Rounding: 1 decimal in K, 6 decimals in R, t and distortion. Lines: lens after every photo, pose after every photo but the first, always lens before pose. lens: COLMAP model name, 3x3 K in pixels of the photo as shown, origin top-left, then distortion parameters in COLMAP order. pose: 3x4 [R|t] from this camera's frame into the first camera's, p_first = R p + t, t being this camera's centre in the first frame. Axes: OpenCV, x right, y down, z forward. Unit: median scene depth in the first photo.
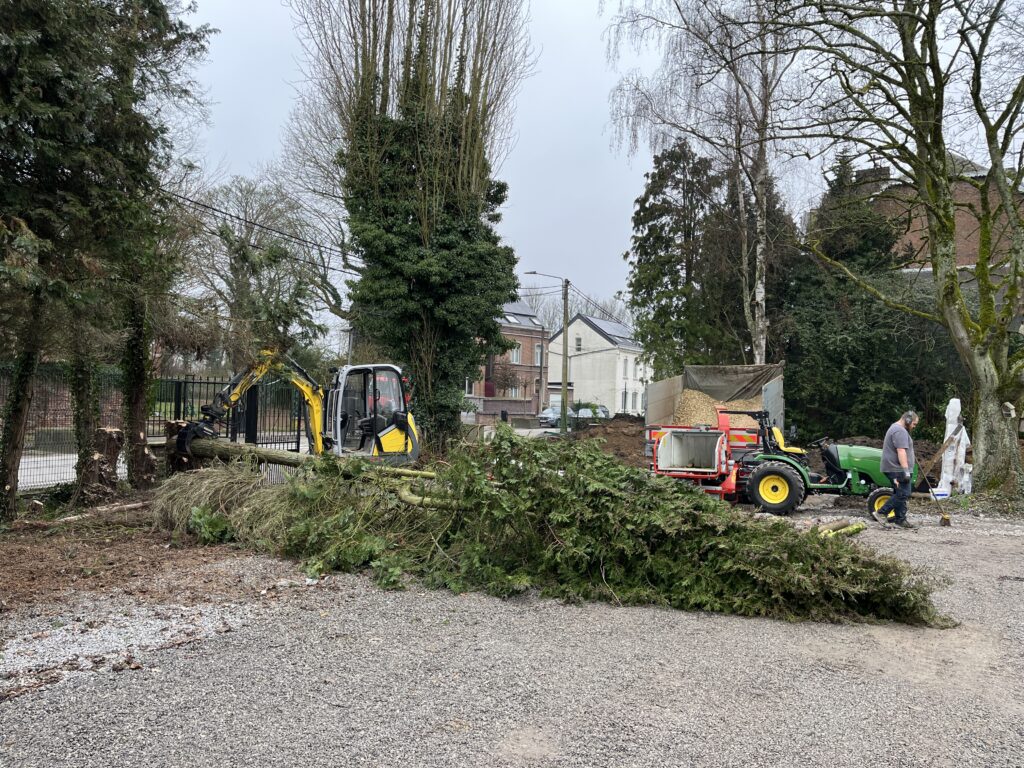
lens RADIAL K [[773.2, 0, 511.9], [0, 773.2, 384.6], [0, 0, 1]] dist [0.060435, -0.067213]
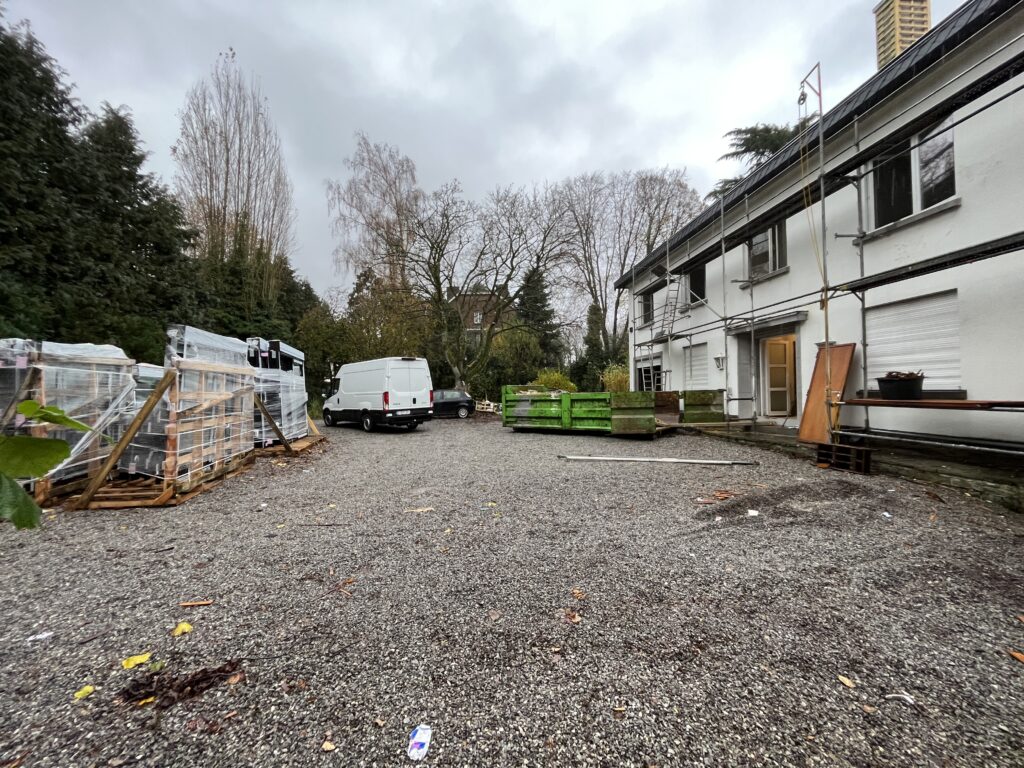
lens RADIAL K [[416.7, 0, 505.3], [0, 416.7, 380.0], [0, 0, 1]] dist [-0.002988, -0.000174]
pose [[0.886803, -0.029614, 0.461197, -0.005011], [0.018092, 0.999404, 0.029386, -0.019589], [-0.461793, -0.017716, 0.886811, -0.382609]]
